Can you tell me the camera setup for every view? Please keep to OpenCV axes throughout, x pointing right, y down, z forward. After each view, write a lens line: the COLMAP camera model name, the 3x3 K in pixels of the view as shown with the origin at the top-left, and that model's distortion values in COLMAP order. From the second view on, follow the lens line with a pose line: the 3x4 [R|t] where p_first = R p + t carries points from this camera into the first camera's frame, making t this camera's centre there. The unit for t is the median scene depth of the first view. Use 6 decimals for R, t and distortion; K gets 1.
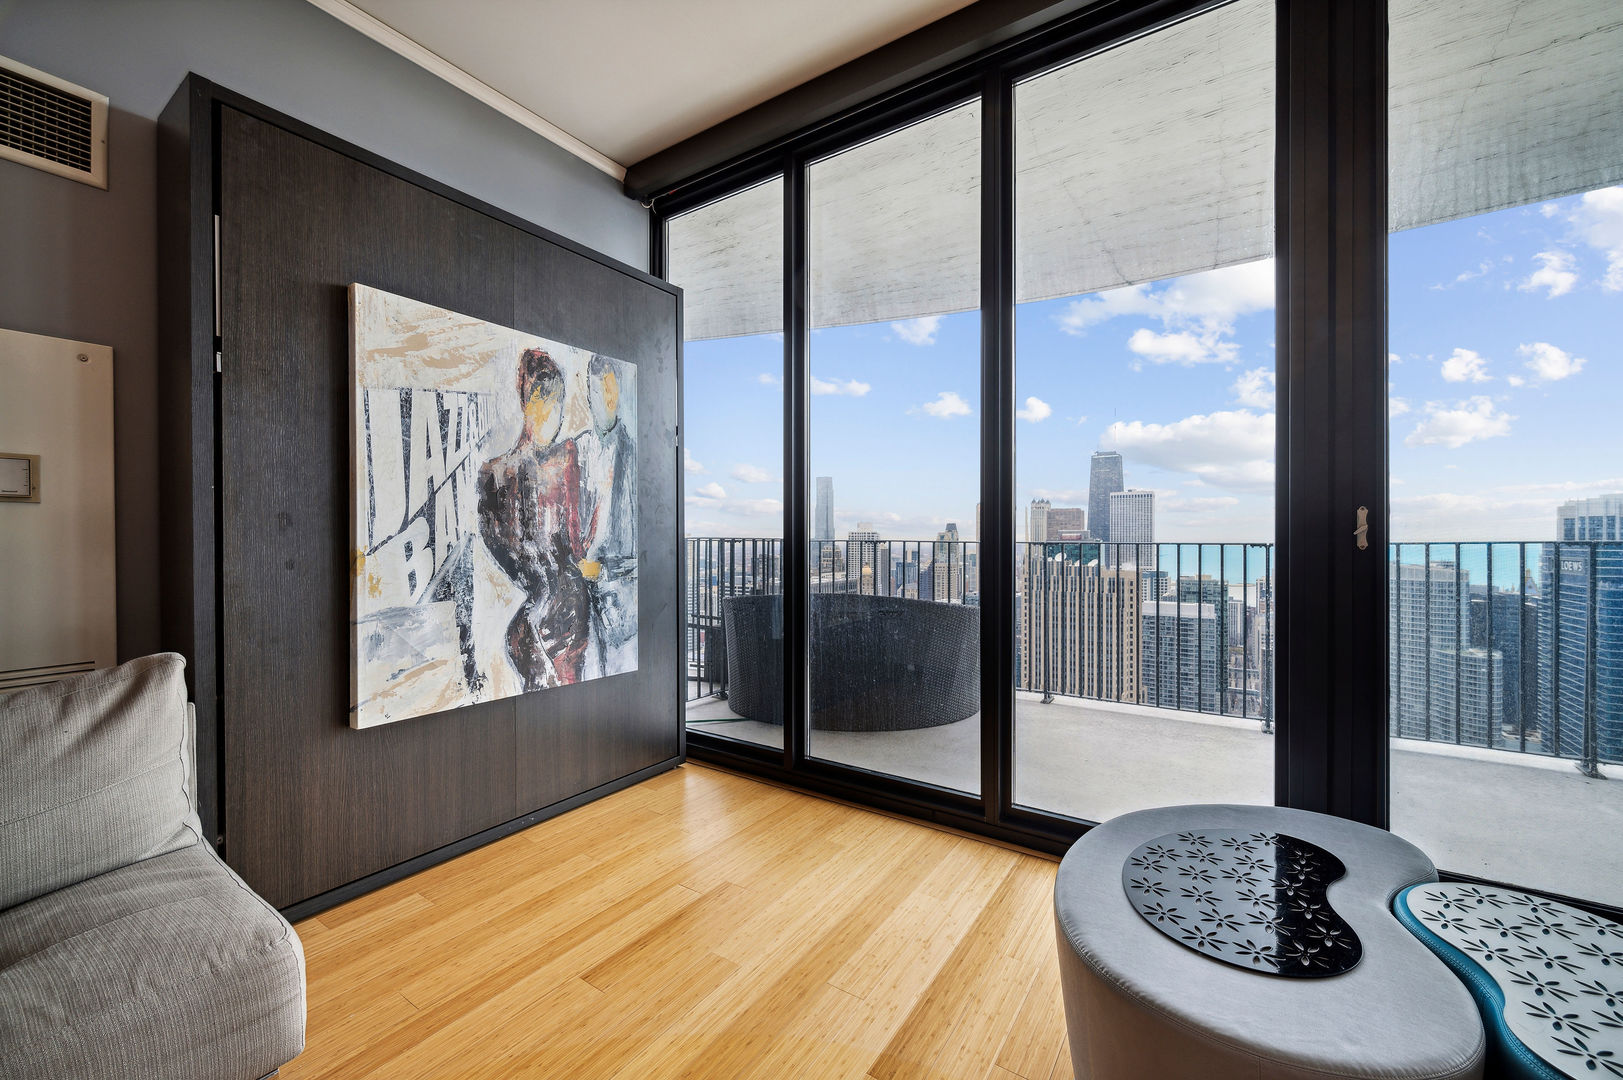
lens RADIAL K [[637.7, 0, 812.4], [0, 637.7, 542.1], [0, 0, 1]] dist [-0.001653, -0.000110]
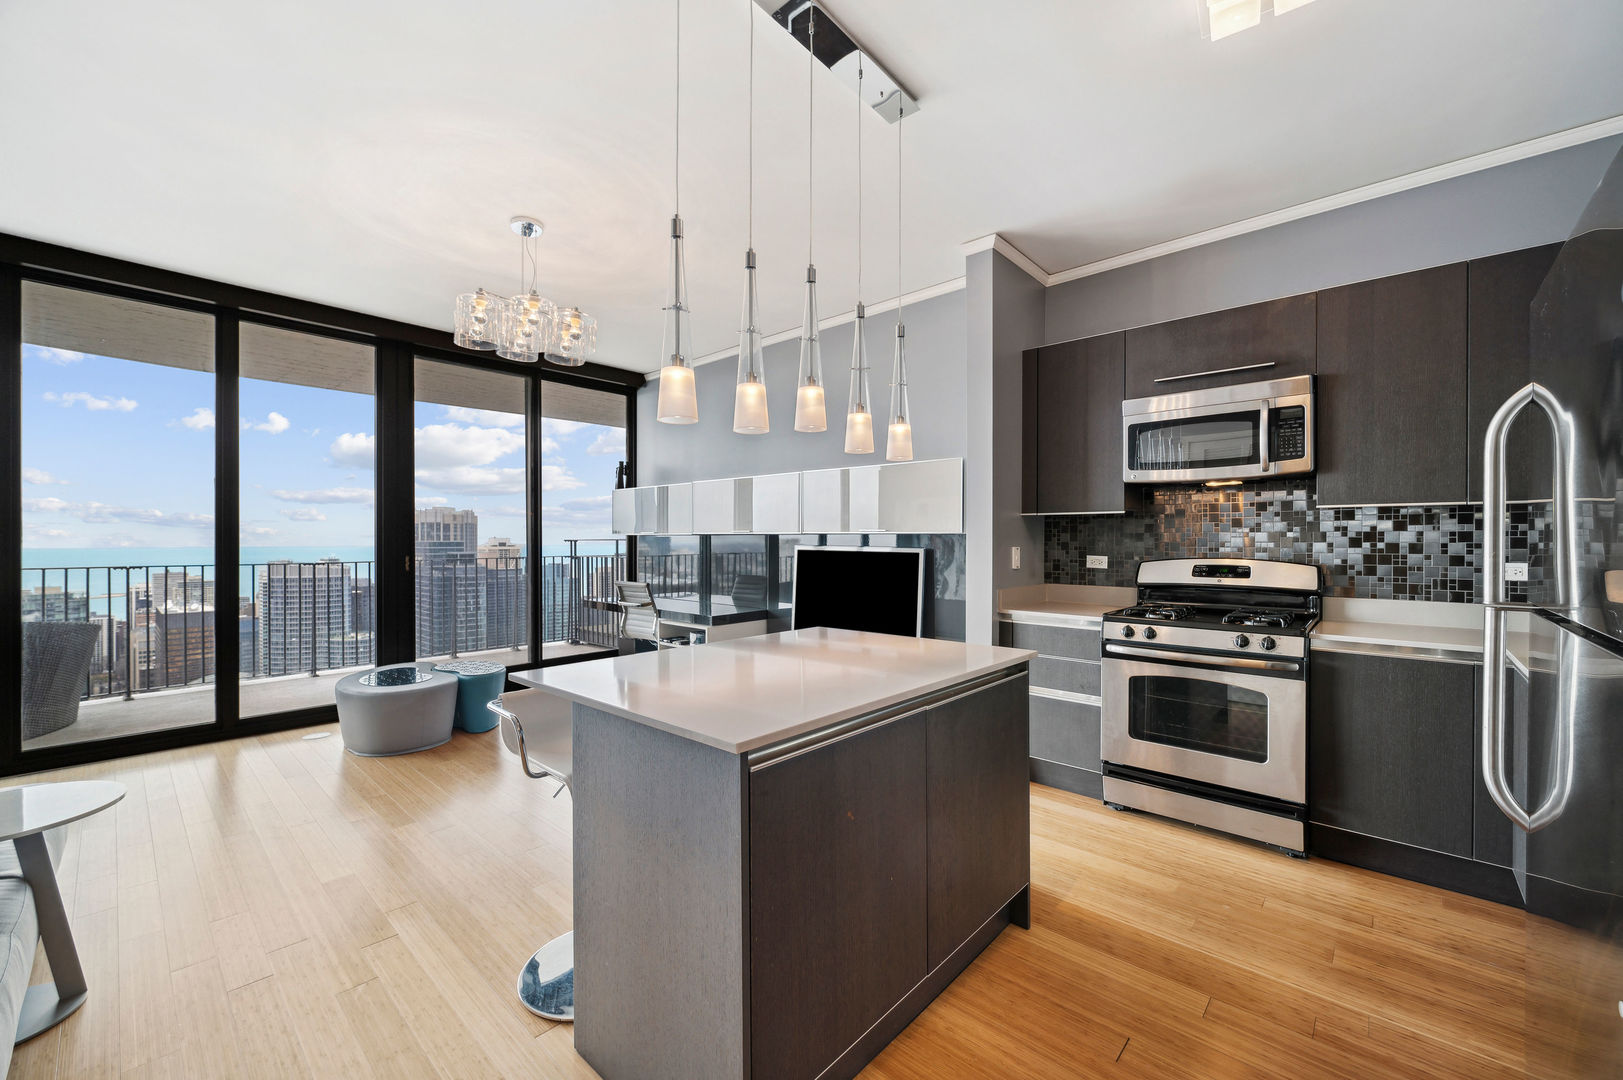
lens RADIAL K [[643.5, 0, 812.6], [0, 643.5, 539.1], [0, 0, 1]] dist [-0.002332, -0.000221]
pose [[0.145201, 0.000300, 0.989402, -1.189243], [0.004180, 0.999991, -0.000917, -0.083585], [-0.989393, 0.004269, 0.145198, -0.835934]]
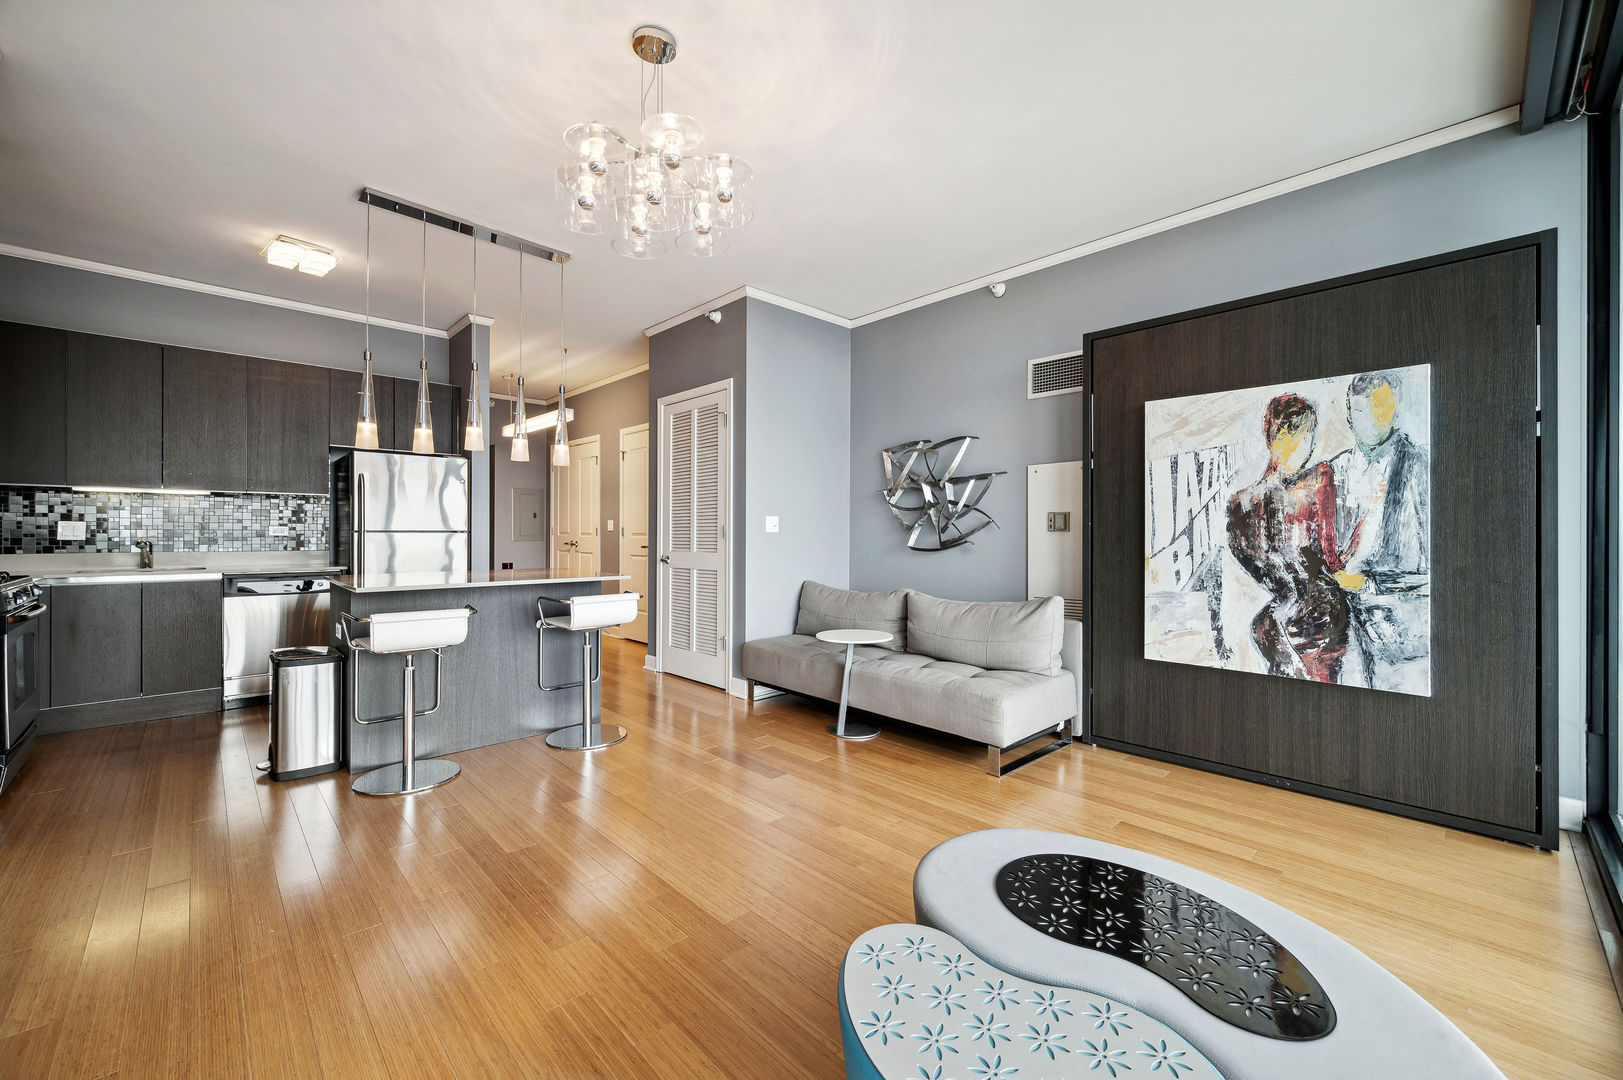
lens RADIAL K [[643.5, 0, 812.6], [0, 643.5, 539.1], [0, 0, 1]] dist [-0.002332, -0.000221]
pose [[-0.209555, 0.008051, -0.977764, 0.897918], [-0.005364, 0.999942, 0.009383, -0.032538], [0.977782, 0.007211, -0.209500, 0.360602]]
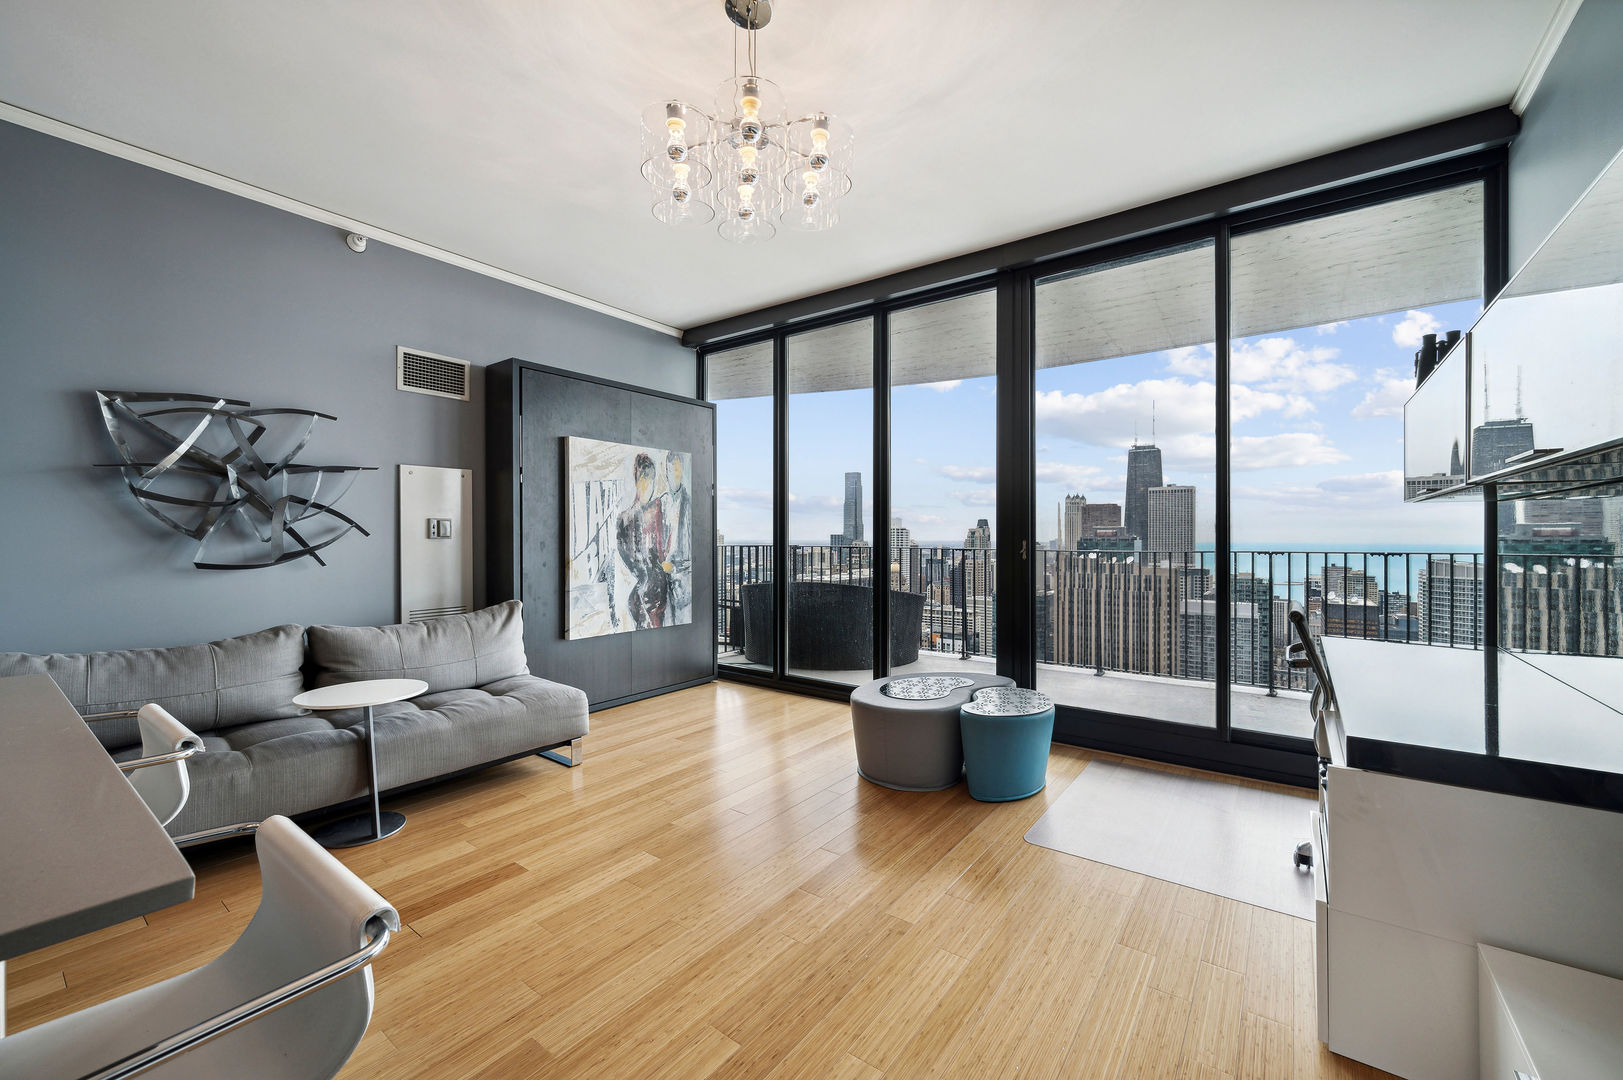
lens RADIAL K [[643.5, 0, 812.6], [0, 643.5, 539.1], [0, 0, 1]] dist [-0.002332, -0.000221]
pose [[0.999017, 0.001936, -0.044285, 0.163009], [-0.001860, 0.999997, 0.001745, -0.043557], [0.044289, -0.001661, 0.999017, -0.882025]]
